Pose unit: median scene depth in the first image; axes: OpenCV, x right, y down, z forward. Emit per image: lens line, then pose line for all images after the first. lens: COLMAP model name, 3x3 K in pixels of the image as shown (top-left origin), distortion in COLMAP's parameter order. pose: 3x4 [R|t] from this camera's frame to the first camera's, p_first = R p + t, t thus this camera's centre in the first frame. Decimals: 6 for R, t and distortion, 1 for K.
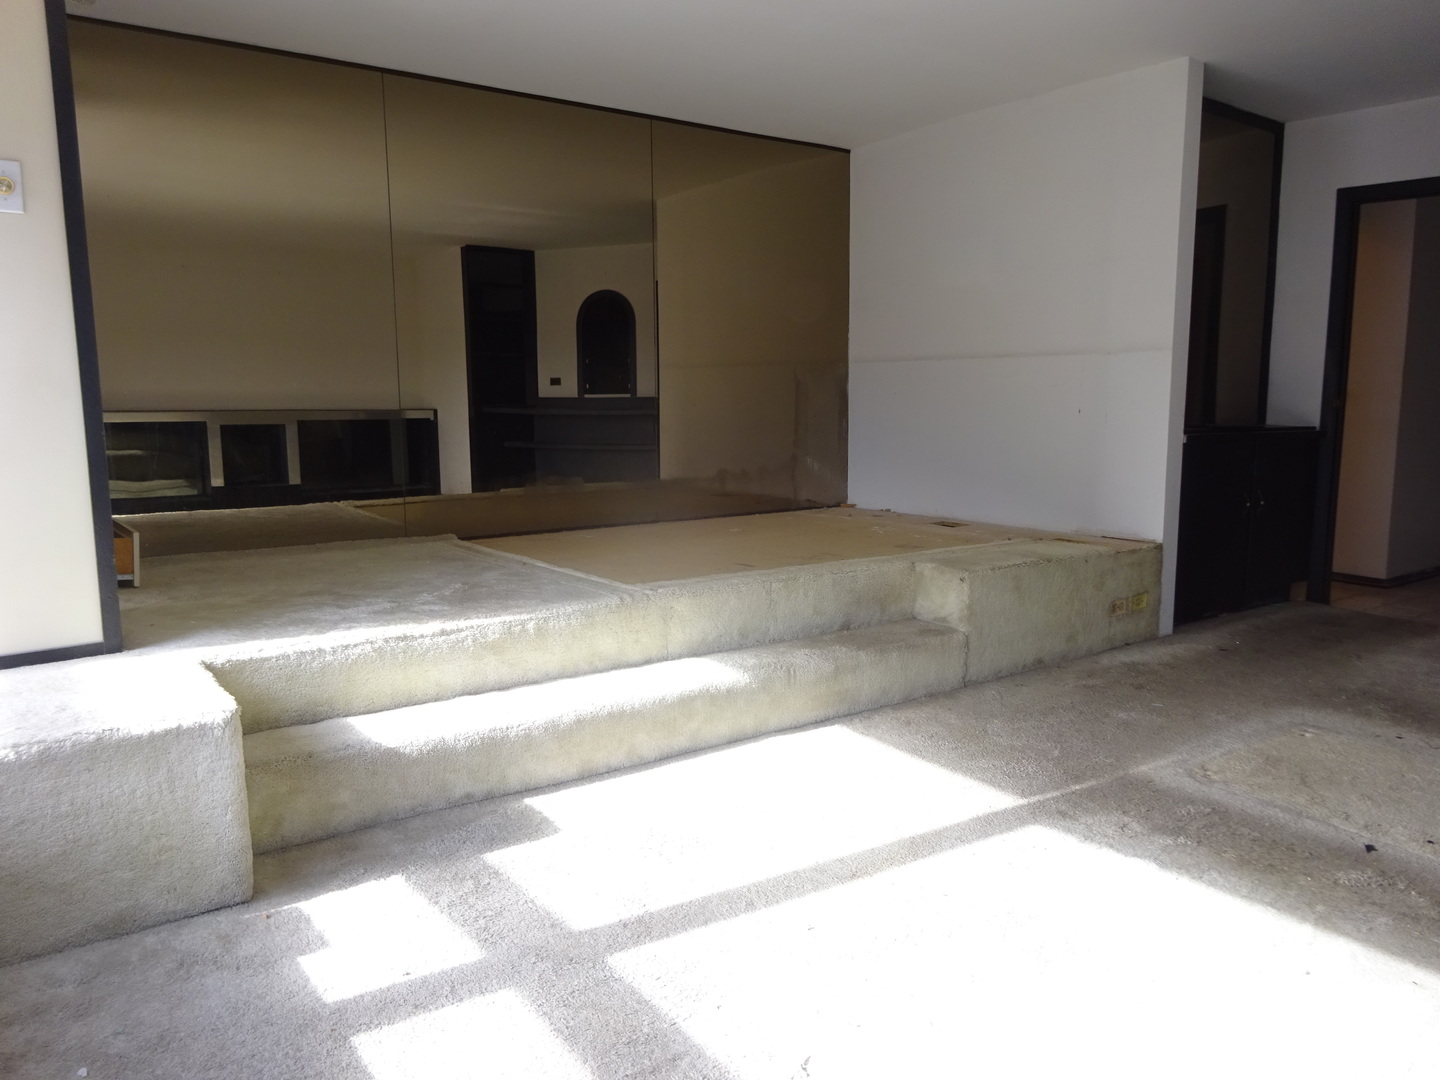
lens RADIAL K [[1030.6, 0, 720.0], [0, 1030.6, 540.0], [0, 0, 1]] dist [-0.008931, -0.005229]
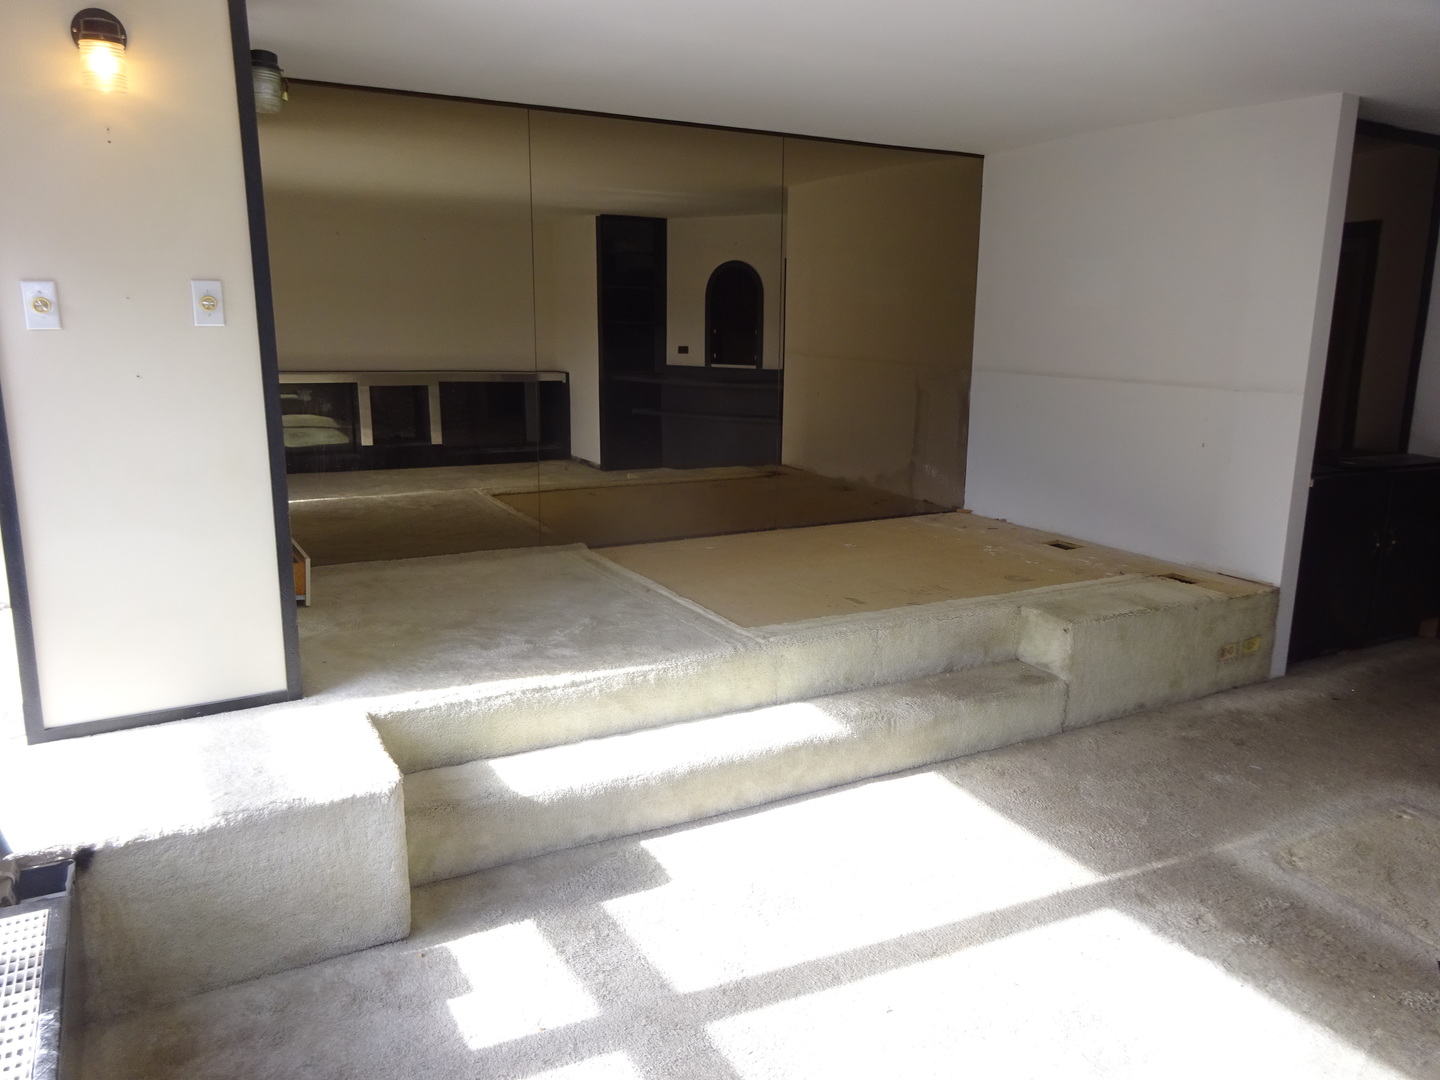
lens RADIAL K [[1025.2, 0, 720.0], [0, 1025.2, 540.0], [0, 0, 1]] dist [-0.009162, -0.003273]
pose [[0.992339, 0.043583, -0.115604, 0.008603], [-0.036176, 0.997202, 0.065418, -0.142218], [0.118132, -0.060735, 0.991139, -0.065760]]
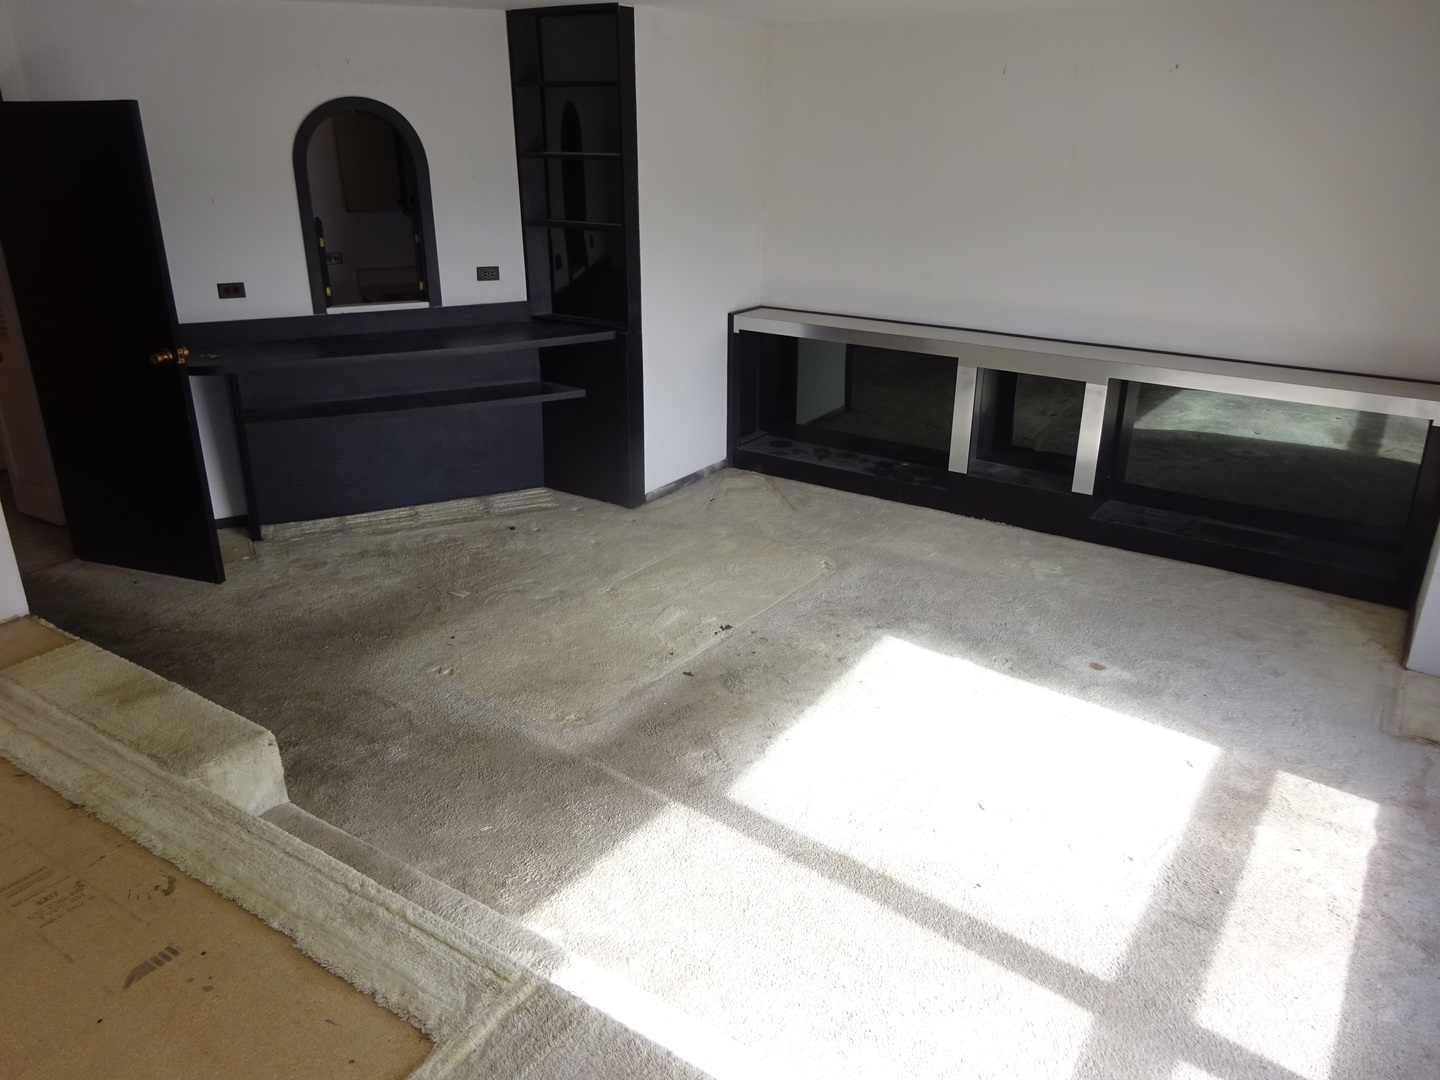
lens RADIAL K [[1025.2, 0, 720.0], [0, 1025.2, 540.0], [0, 0, 1]] dist [-0.009162, -0.003273]
pose [[-0.378082, -0.327020, 0.866090, -0.577143], [0.132841, 0.906687, 0.400339, -0.432127], [-0.916191, 0.266414, -0.299361, 1.190763]]
